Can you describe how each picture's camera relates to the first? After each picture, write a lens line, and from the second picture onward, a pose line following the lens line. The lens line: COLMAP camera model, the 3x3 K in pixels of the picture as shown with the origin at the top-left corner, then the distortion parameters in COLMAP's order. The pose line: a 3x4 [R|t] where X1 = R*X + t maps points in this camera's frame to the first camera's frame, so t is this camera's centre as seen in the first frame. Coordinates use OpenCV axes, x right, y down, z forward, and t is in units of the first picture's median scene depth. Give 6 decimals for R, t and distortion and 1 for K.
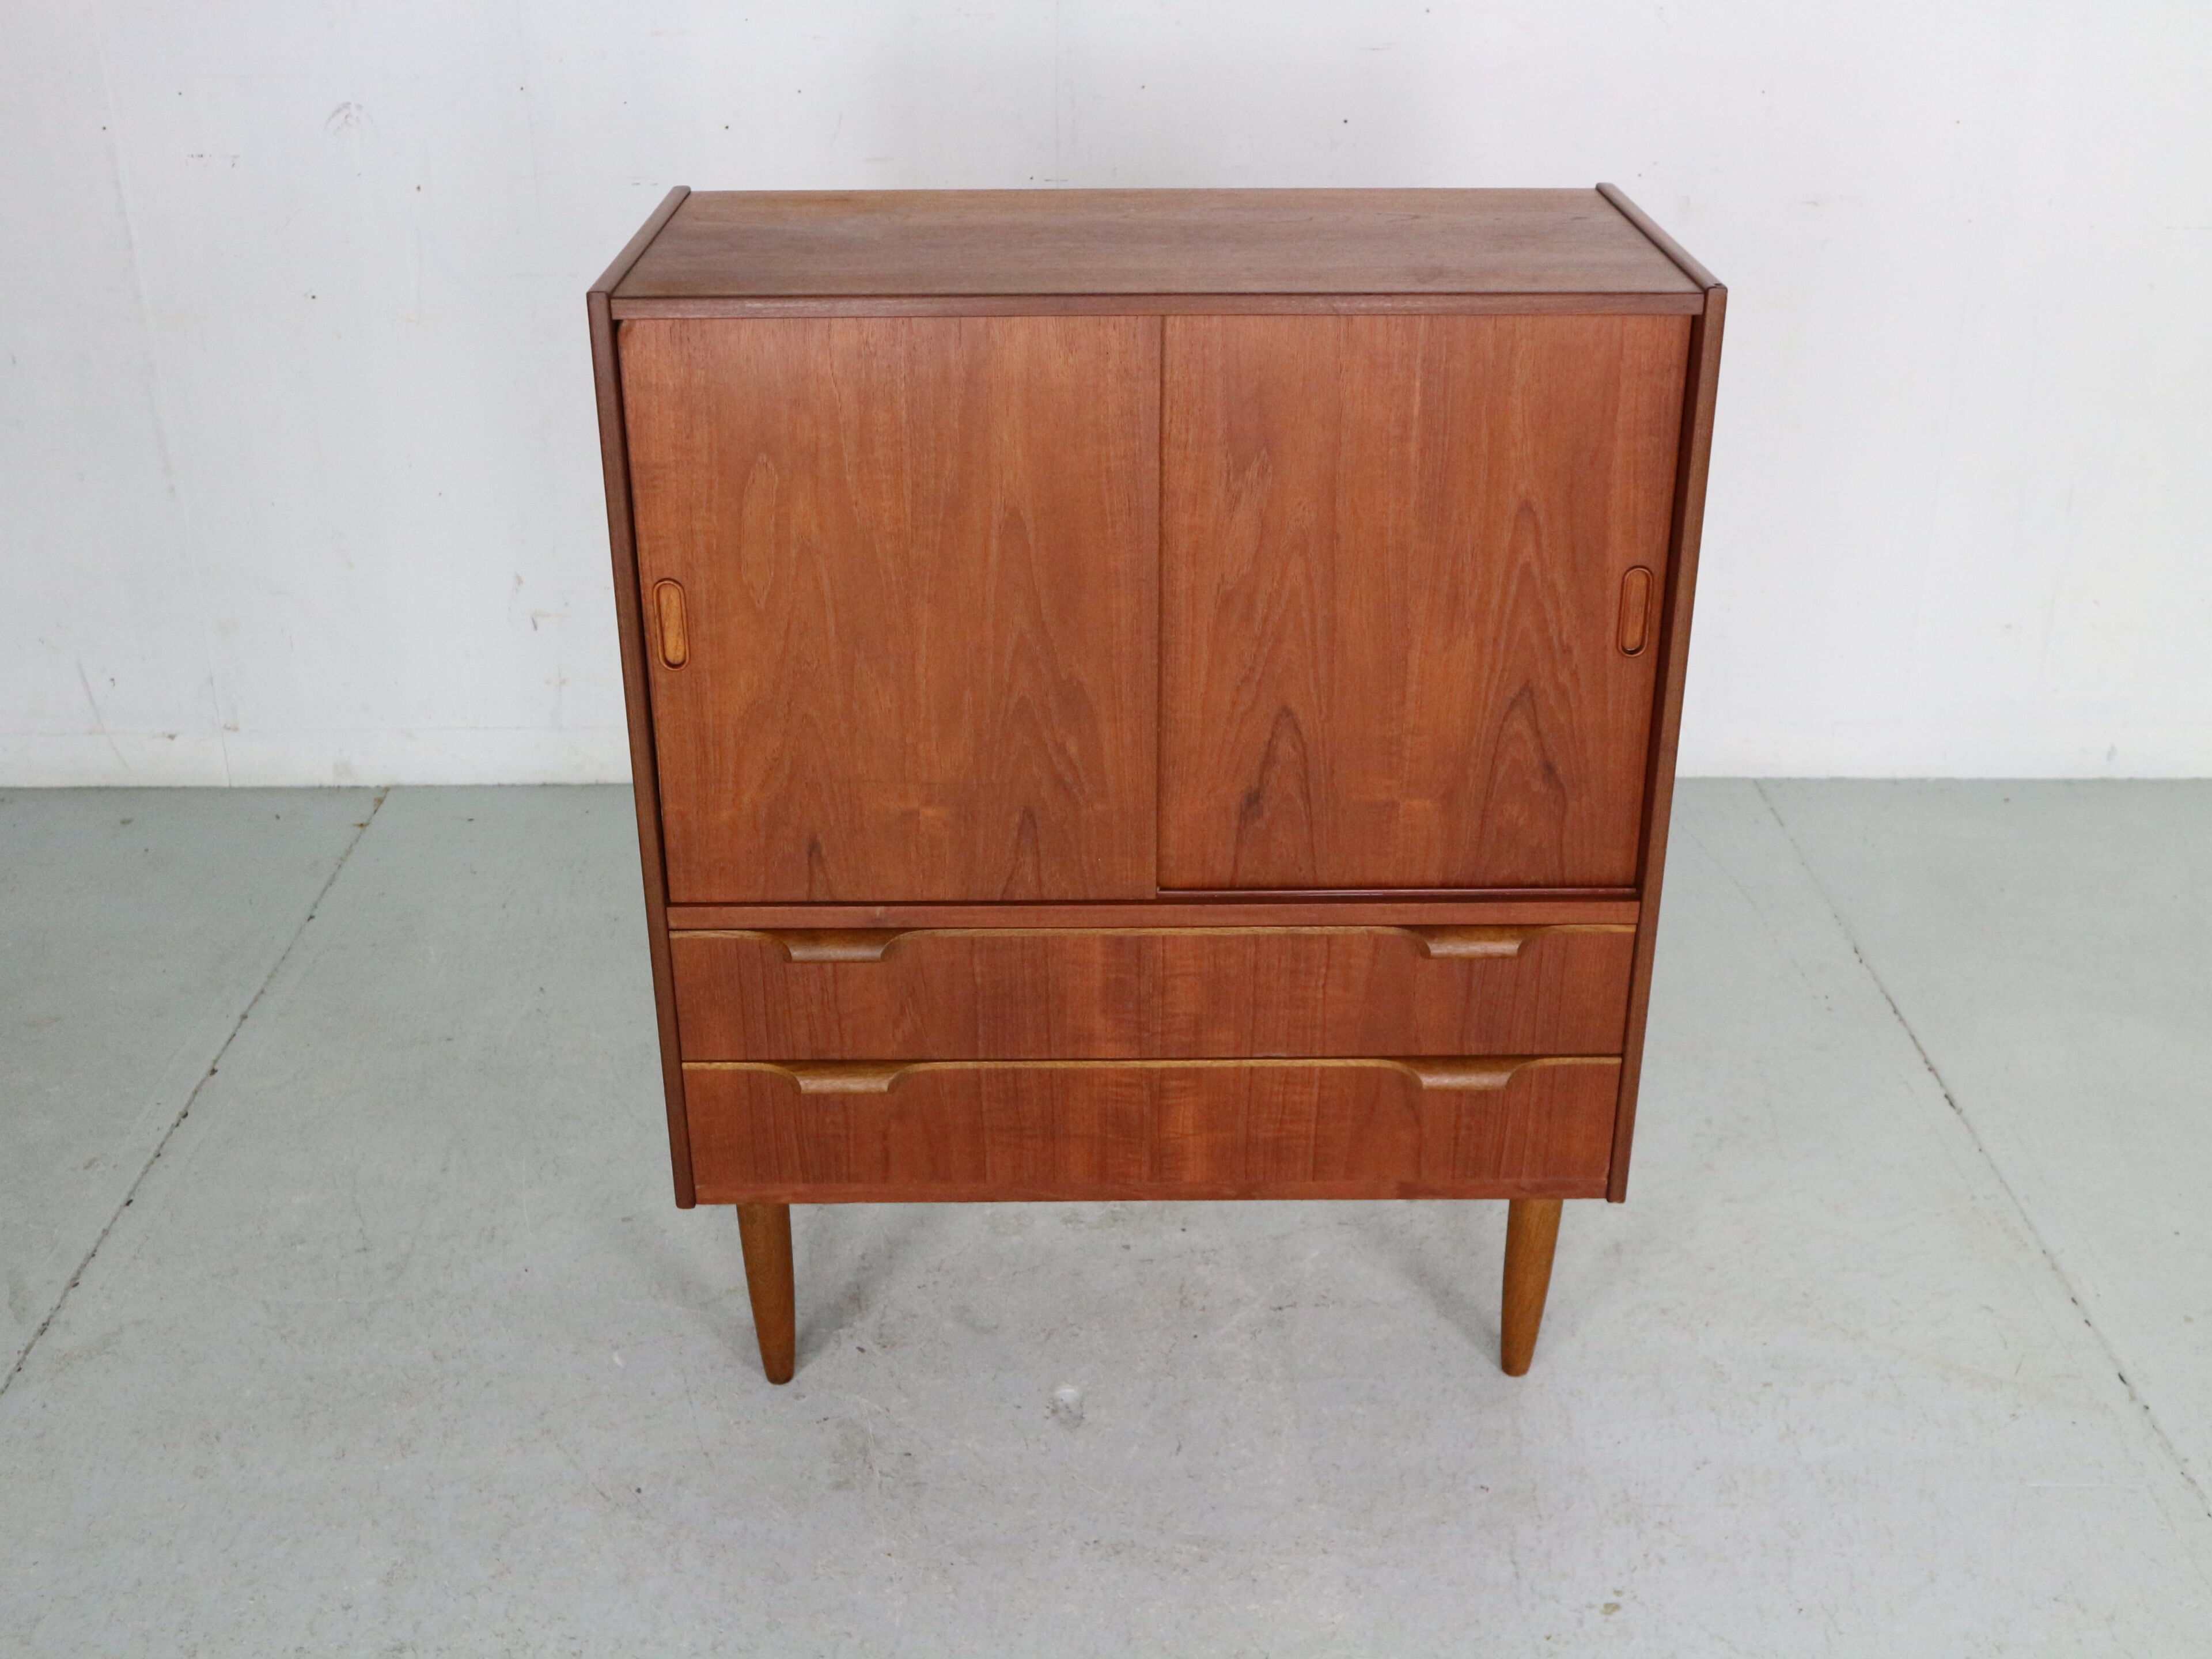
lens RADIAL K [[2354.8, 0, 1105.8], [0, 2354.8, 836.3], [0, 0, 1]] dist [-0.019760, 0.000000]
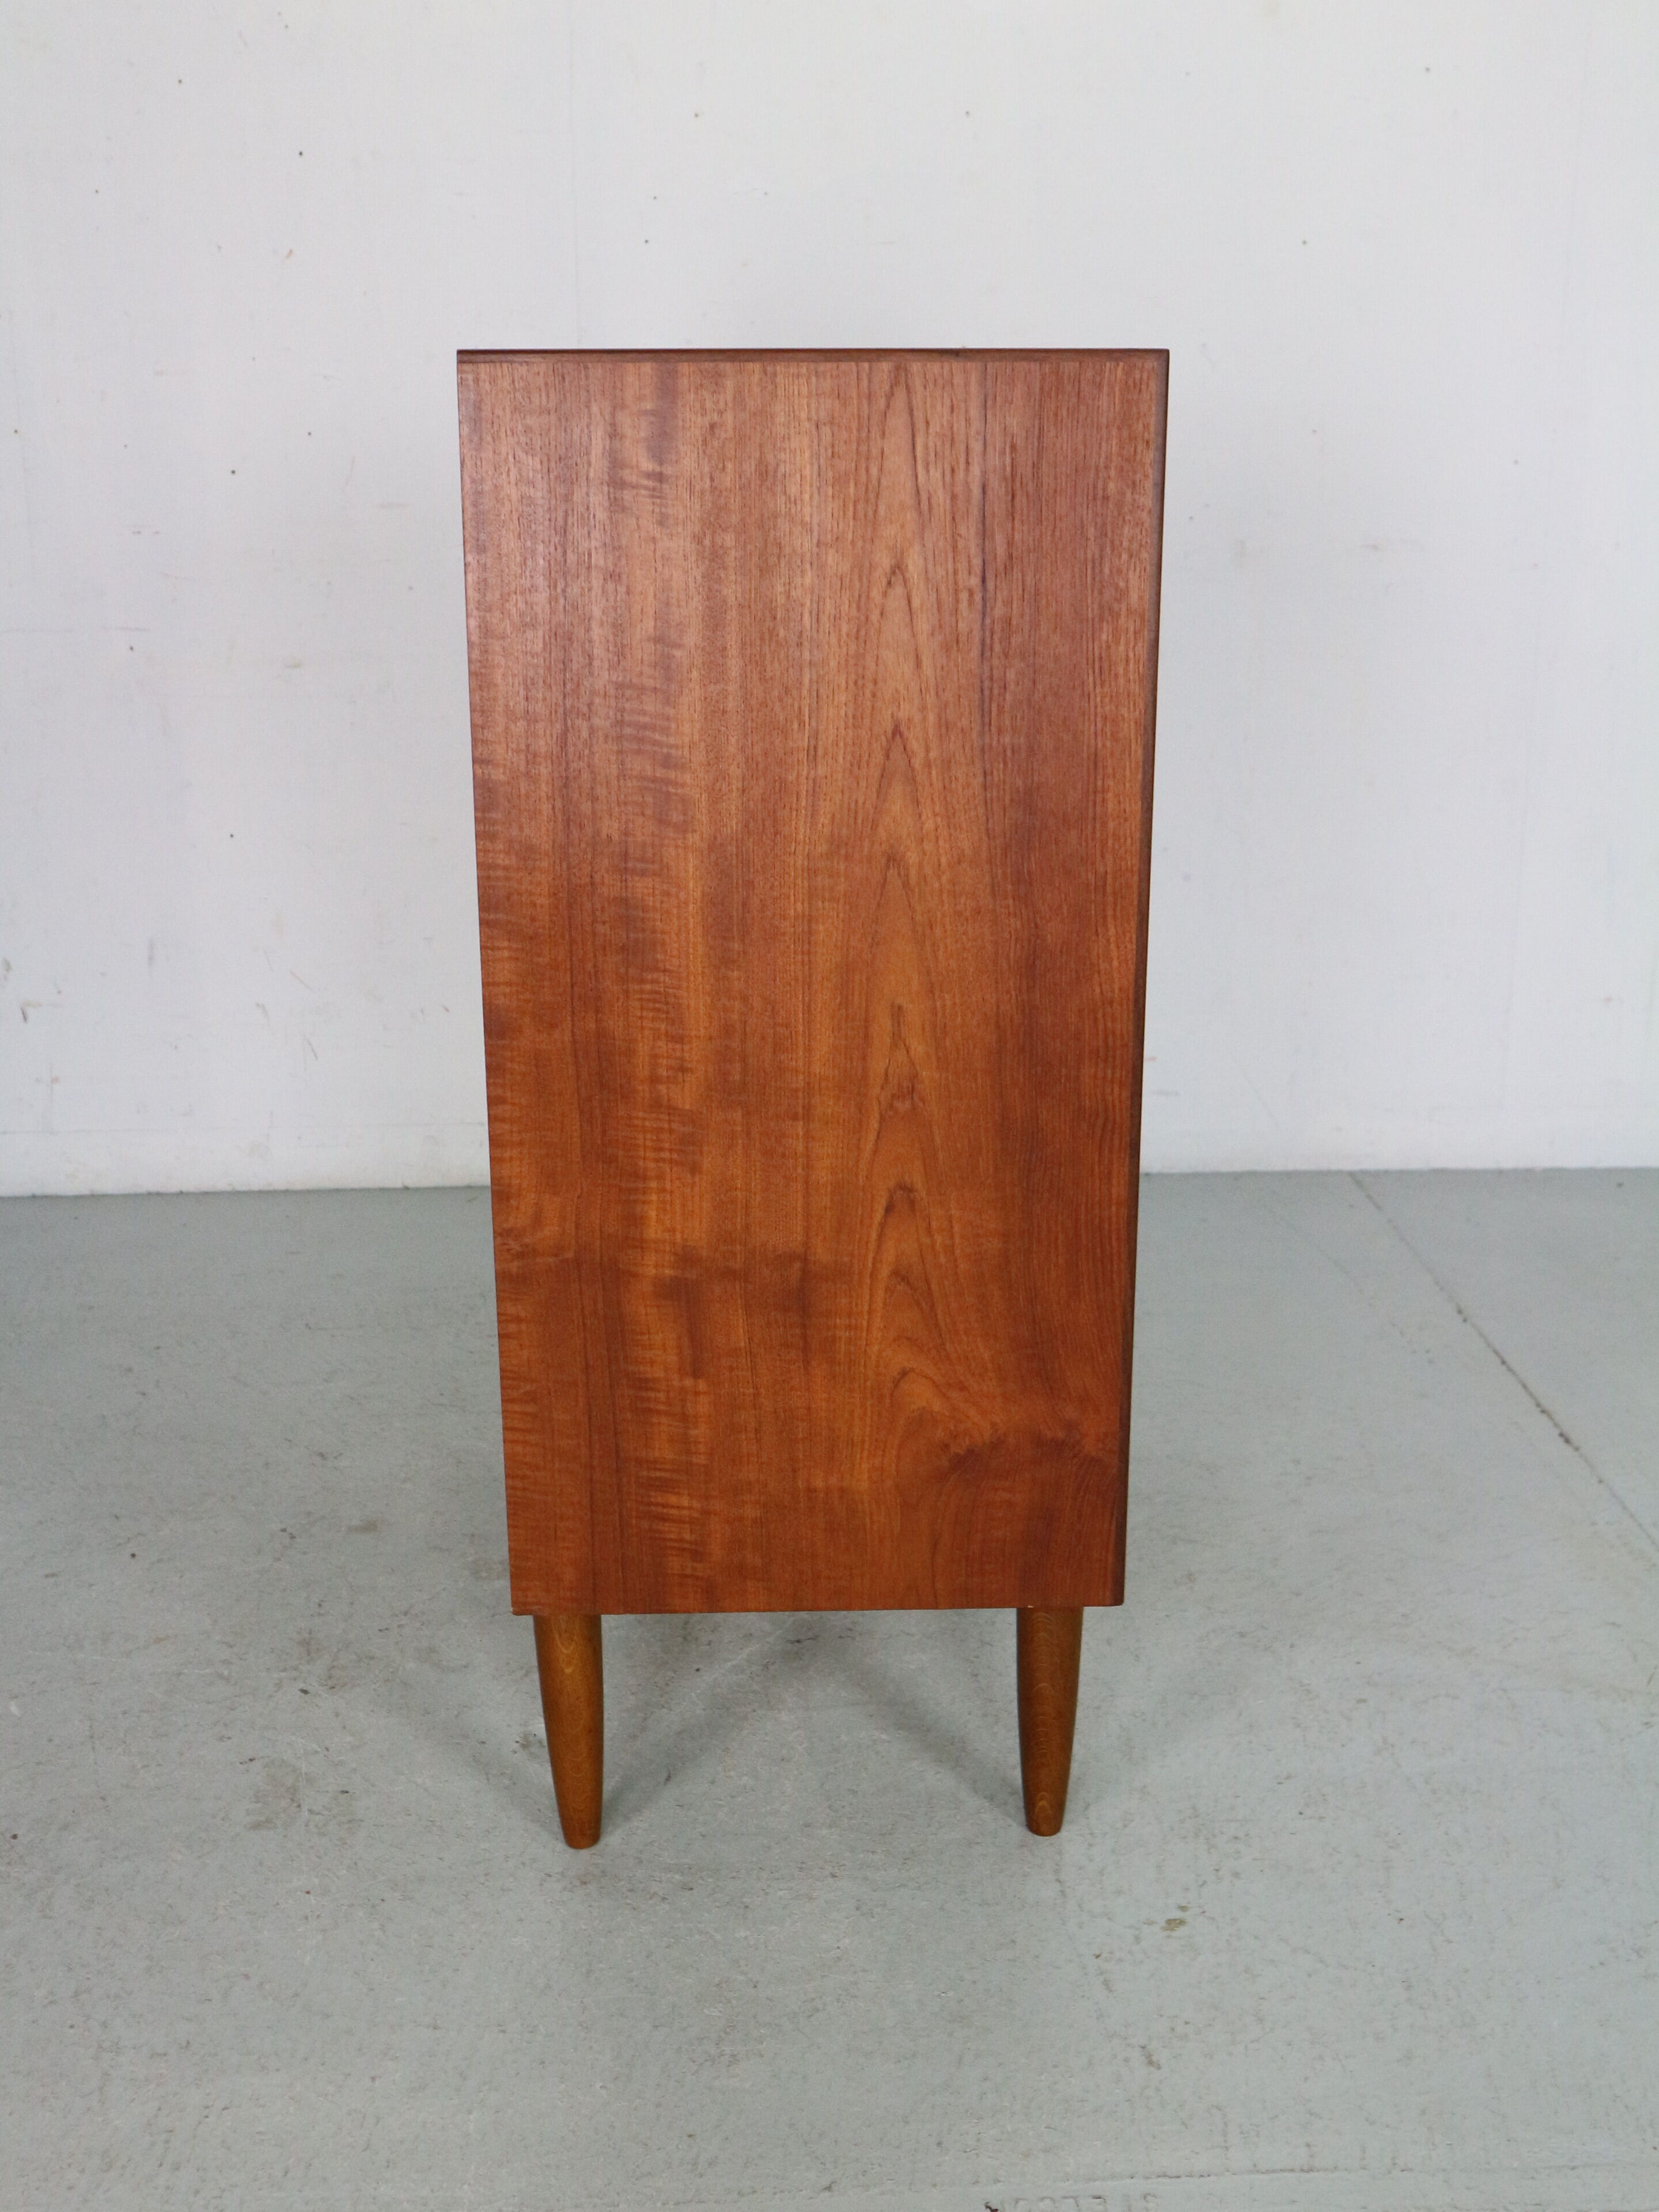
lens RADIAL K [[2394.5, 0, 831.0], [0, 2394.5, 1122.8], [0, 0, 1]] dist [-0.006143, 0.000000]
pose [[0.999306, -0.015414, 0.033899, 0.066790], [0.020518, 0.987579, -0.155780, 0.170725], [-0.031076, 0.156368, 0.987210, 0.118618]]
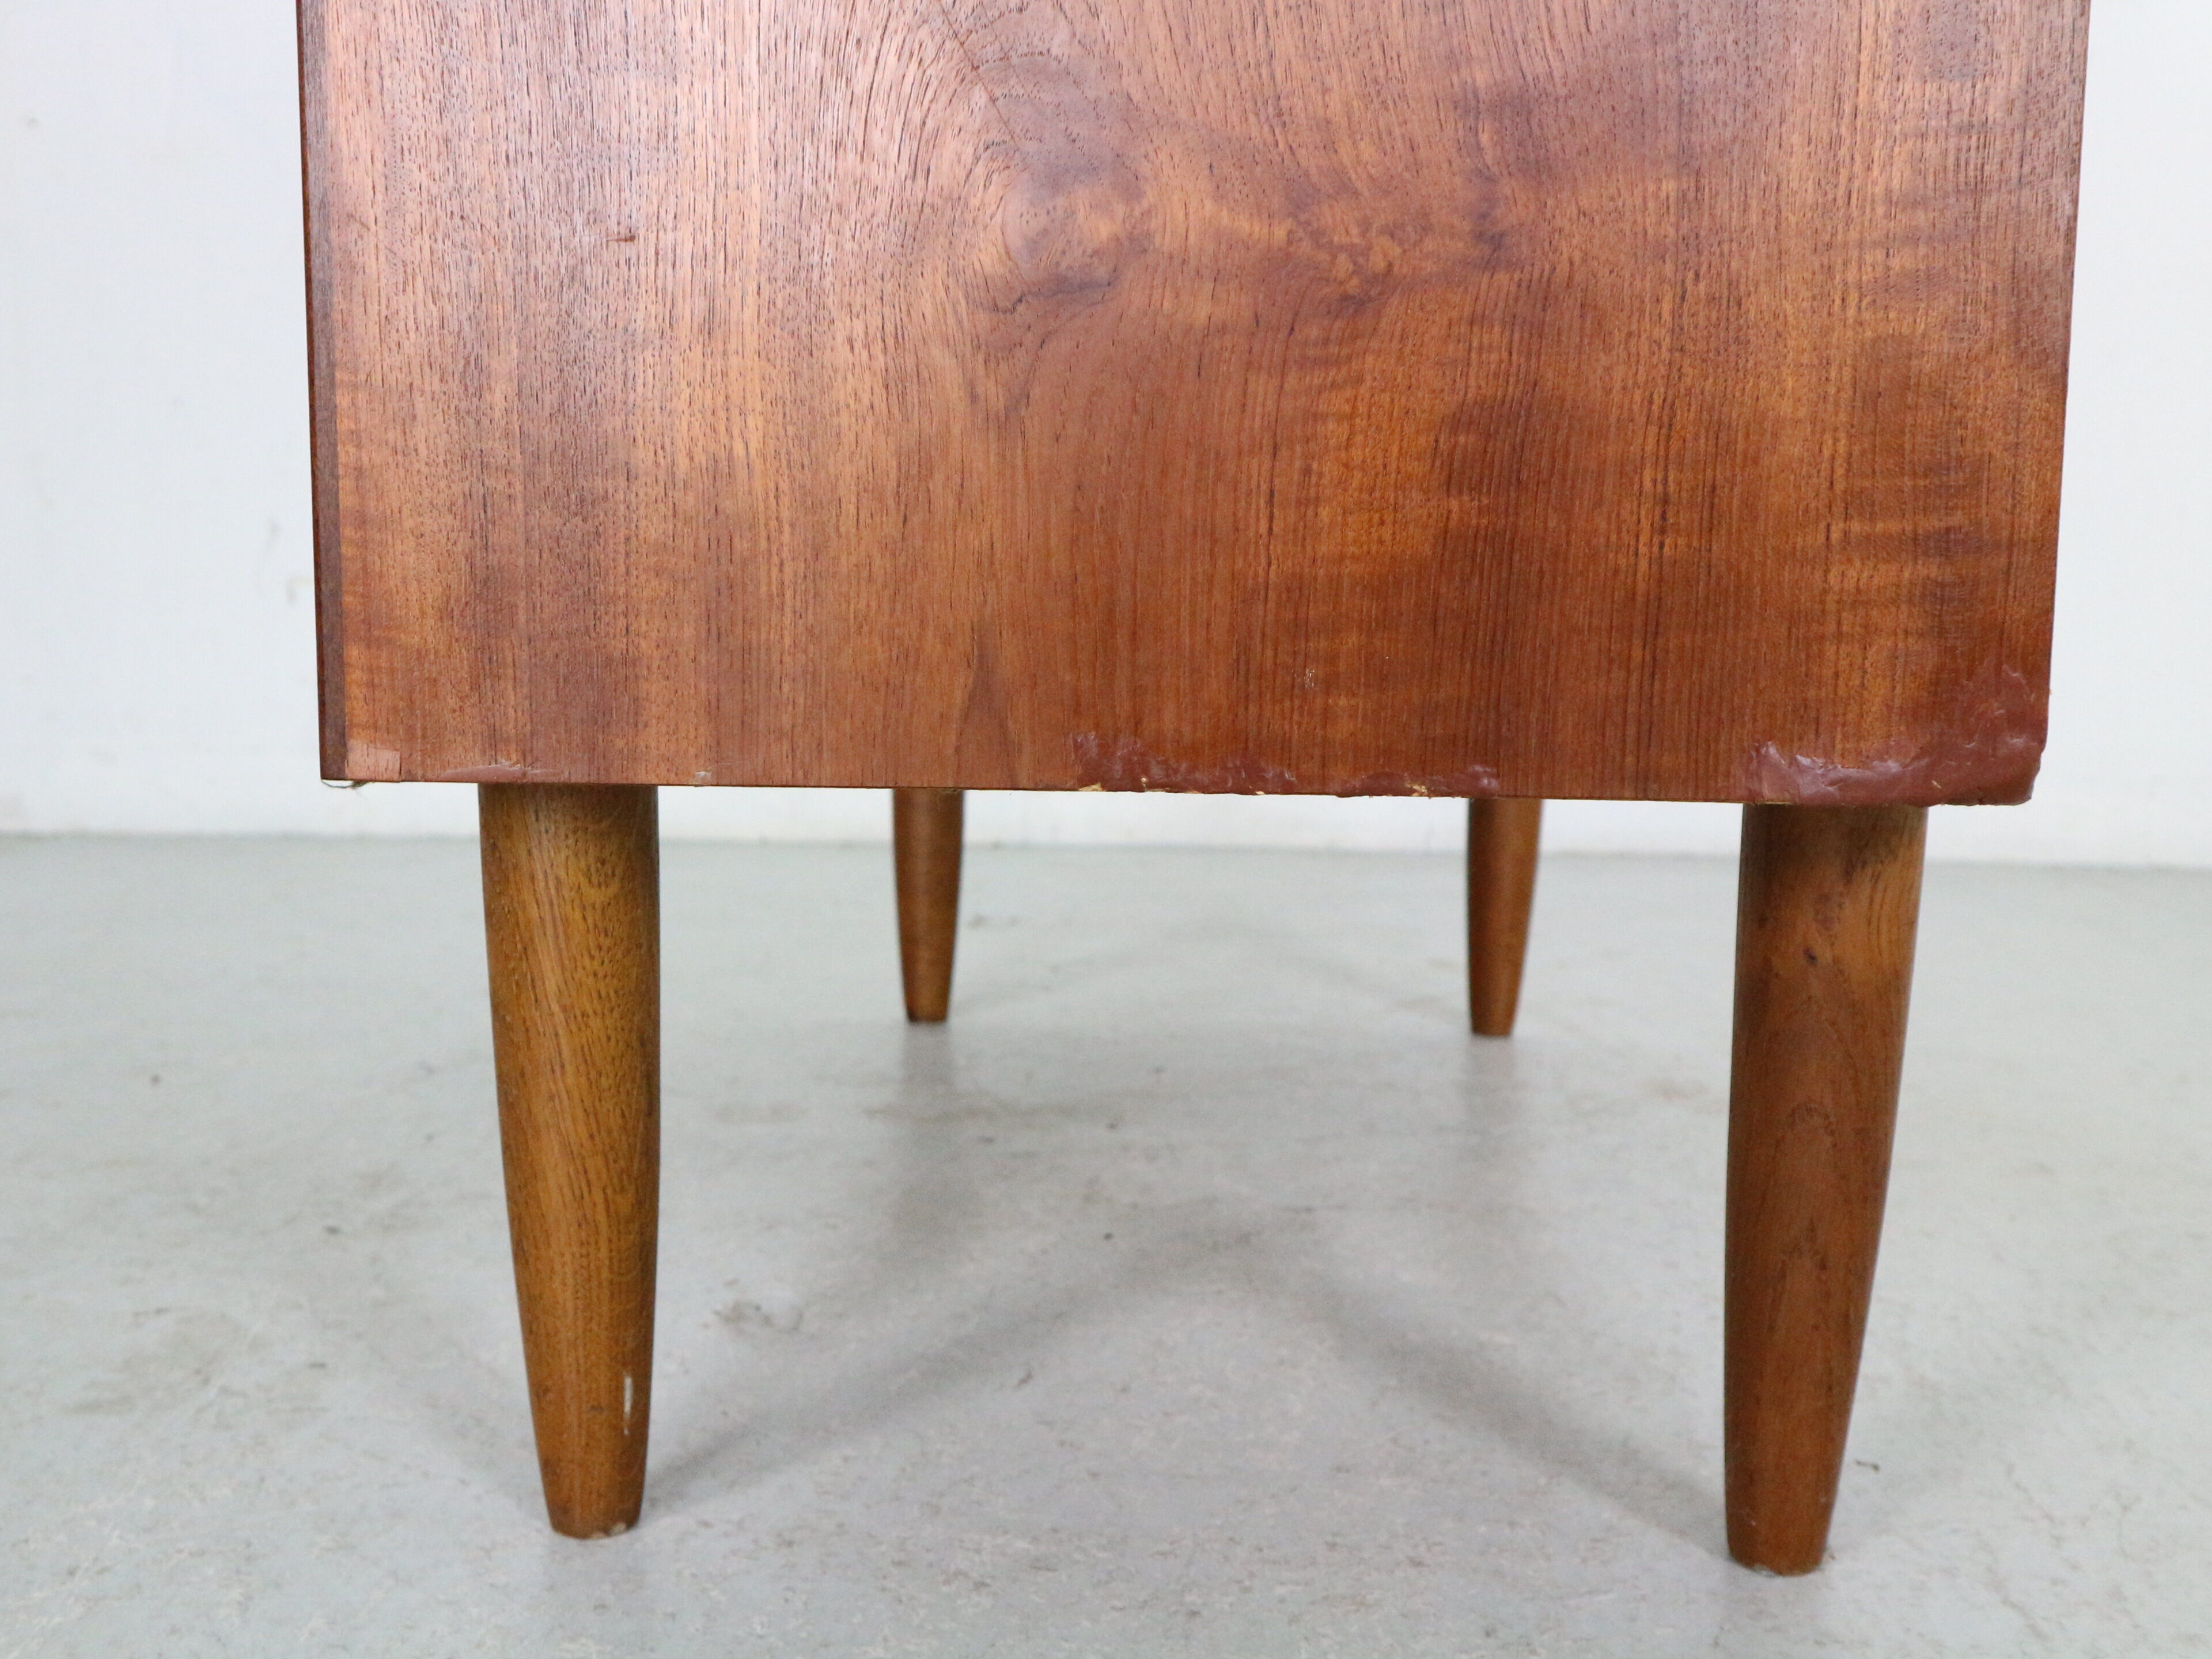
lens RADIAL K [[2185.9, 0, 1102.4], [0, 2185.9, 830.9], [0, 0, 1]] dist [-0.034613, 0.000000]
pose [[0.998613, 0.019149, -0.049045, 0.061696], [-0.034014, 0.945669, -0.323346, 0.303648], [0.040189, 0.324566, 0.945009, 0.671406]]
